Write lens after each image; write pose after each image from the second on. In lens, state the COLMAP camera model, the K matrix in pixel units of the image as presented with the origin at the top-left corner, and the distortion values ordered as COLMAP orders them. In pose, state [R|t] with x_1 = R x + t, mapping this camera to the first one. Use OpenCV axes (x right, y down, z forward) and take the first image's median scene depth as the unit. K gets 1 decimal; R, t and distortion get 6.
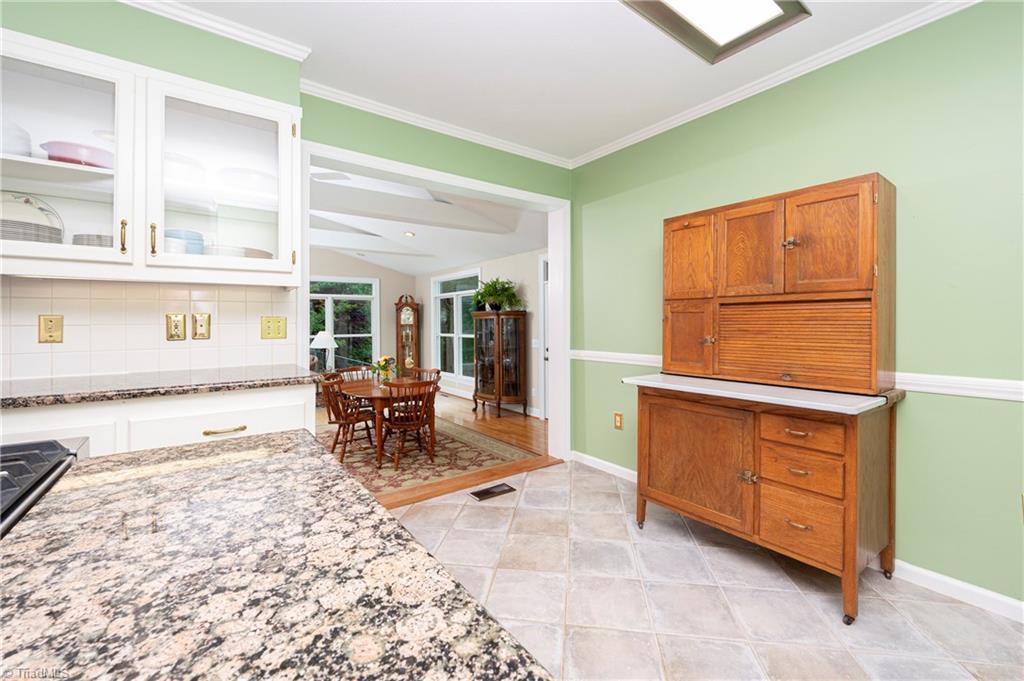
lens RADIAL K [[417.4, 0, 546.9], [0, 417.4, 325.6], [0, 0, 1]] dist [-0.001905, -0.000300]
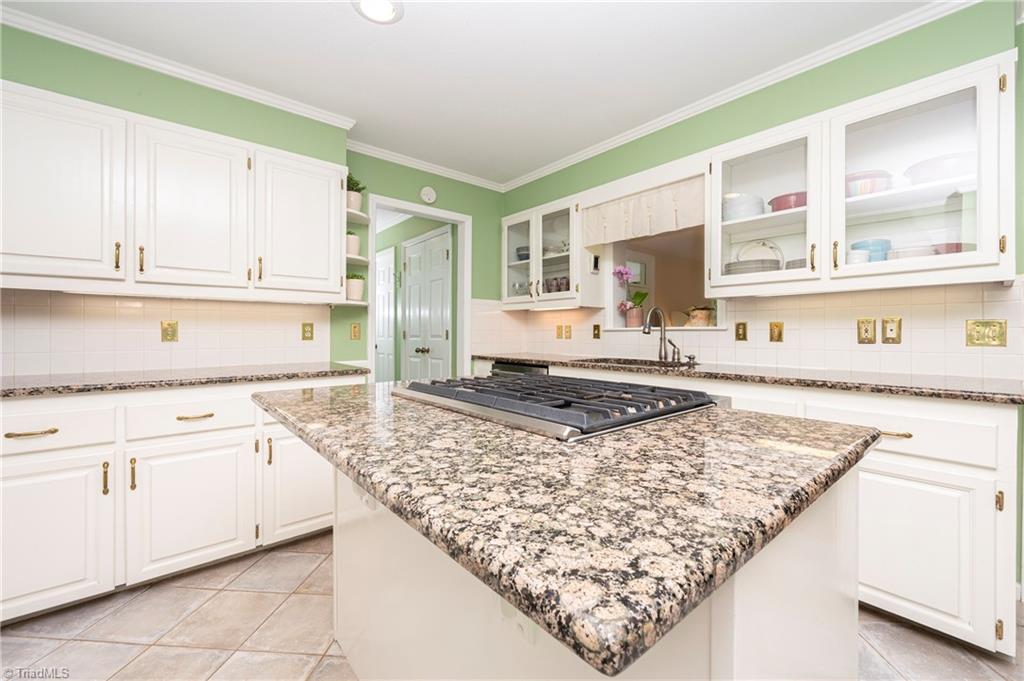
lens RADIAL K [[417.4, 0, 512.1], [0, 417.4, 334.2], [0, 0, 1]] dist [-0.001905, -0.000300]
pose [[0.063105, 0.009237, -0.997964, 0.729240], [-0.004051, 0.999951, 0.008999, 0.030722], [0.997999, 0.003475, 0.063139, 0.121957]]
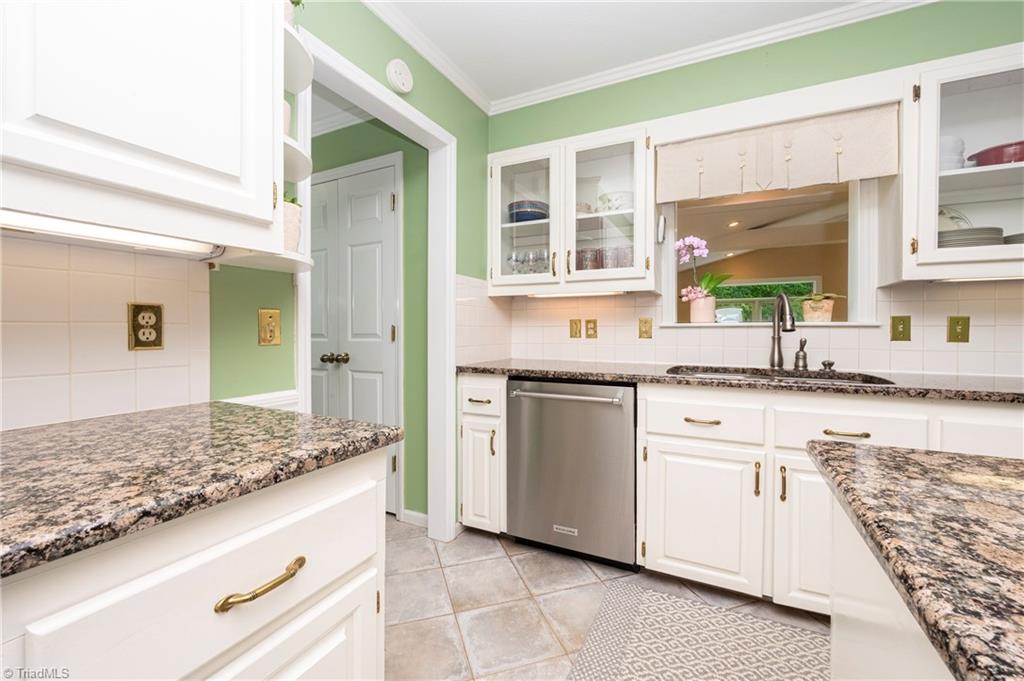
lens RADIAL K [[417.4, 0, 516.2], [0, 417.4, 334.9], [0, 0, 1]] dist [-0.001905, -0.000300]
pose [[0.459782, 0.017040, -0.887868, -3.636546], [-0.006517, 0.999854, 0.015815, 0.064747], [0.888008, -0.001485, 0.459826, -2.344955]]
